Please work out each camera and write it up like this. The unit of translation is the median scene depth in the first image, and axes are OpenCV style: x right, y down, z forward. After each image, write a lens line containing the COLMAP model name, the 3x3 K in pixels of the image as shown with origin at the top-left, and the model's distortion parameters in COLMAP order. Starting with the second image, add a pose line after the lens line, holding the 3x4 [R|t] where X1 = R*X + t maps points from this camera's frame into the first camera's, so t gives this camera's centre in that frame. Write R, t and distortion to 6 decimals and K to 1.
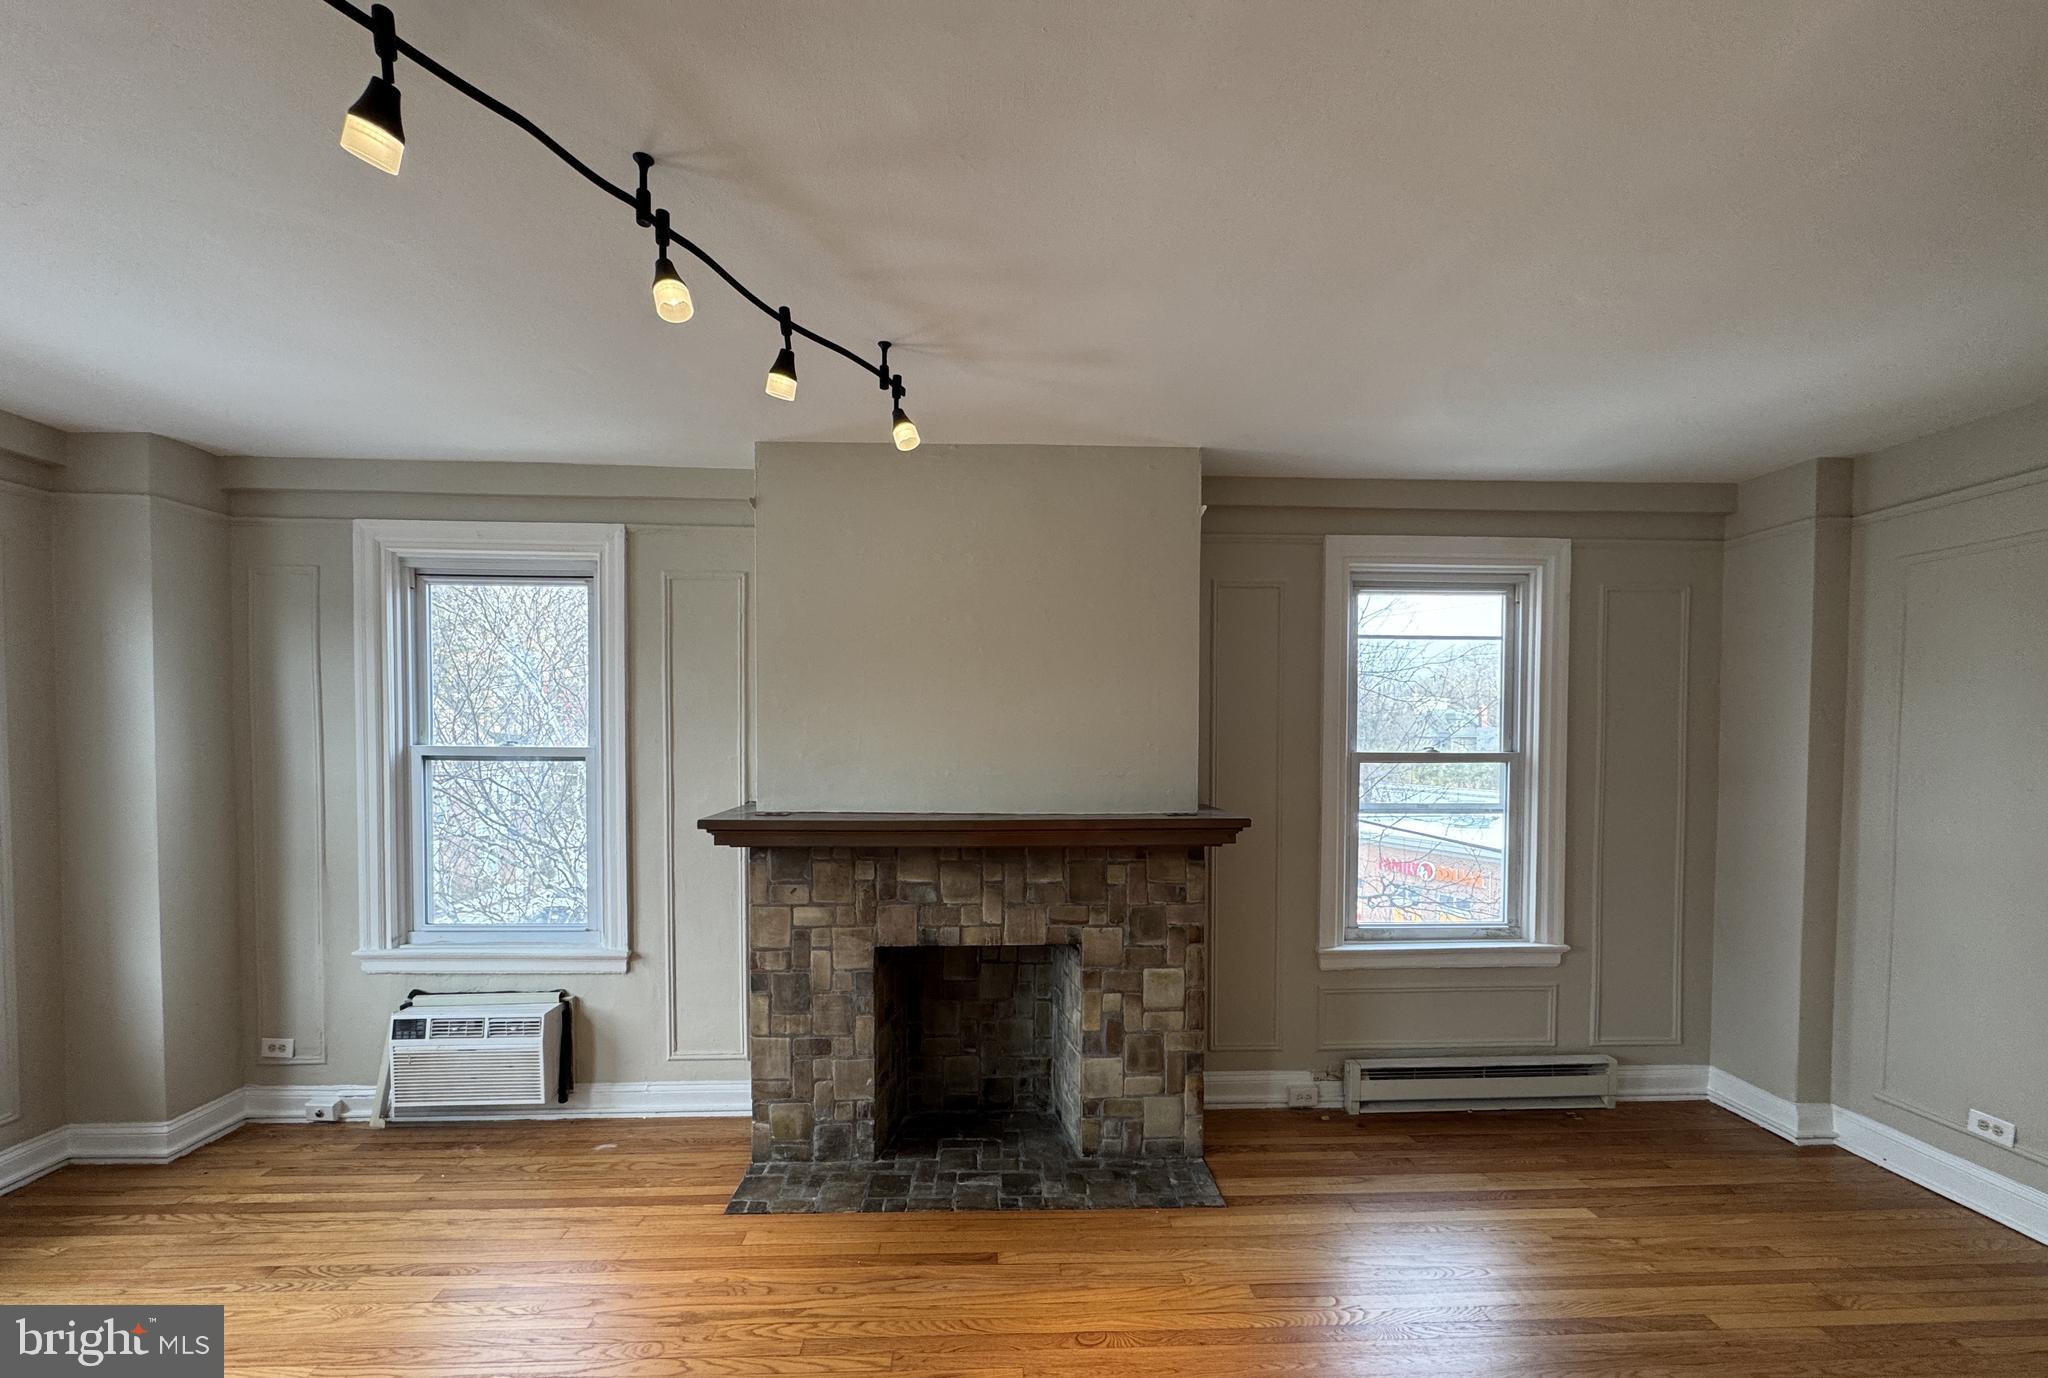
lens RADIAL K [[833.2, 0, 1034.5], [0, 833.2, 757.8], [0, 0, 1]] dist [-0.003725, -0.000147]
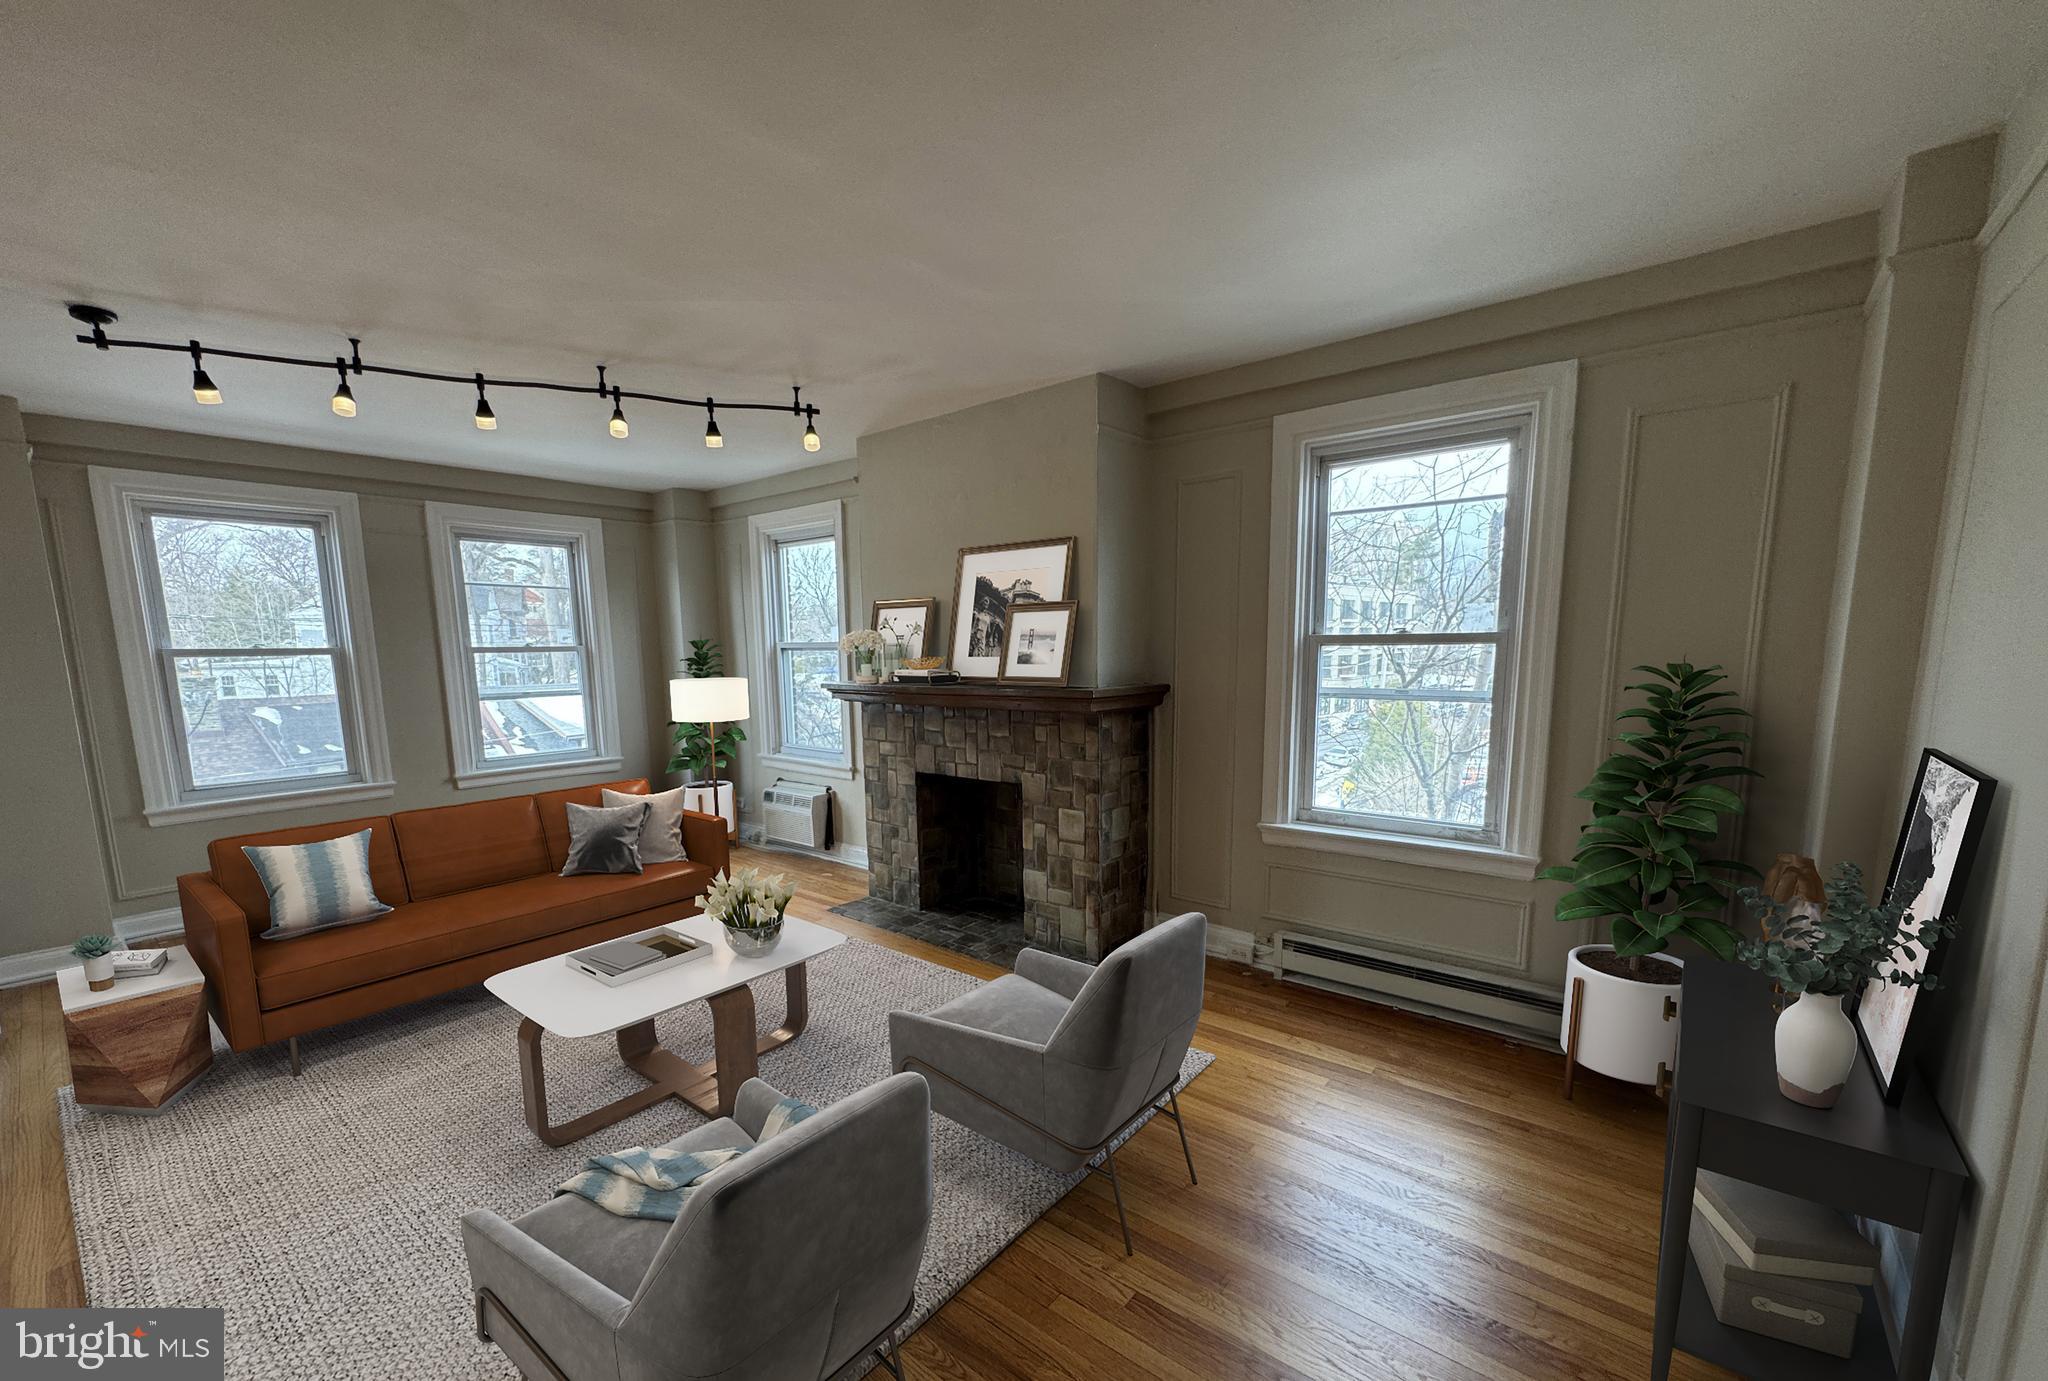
lens RADIAL K [[836.3, 0, 1004.4], [0, 836.3, 760.4], [0, 0, 1]] dist [0.000175, 0.000045]
pose [[0.731508, 0.080591, -0.677053, 0.937072], [0.002577, 0.992656, 0.120942, 0.023559], [0.681827, -0.090215, 0.725929, 0.012066]]
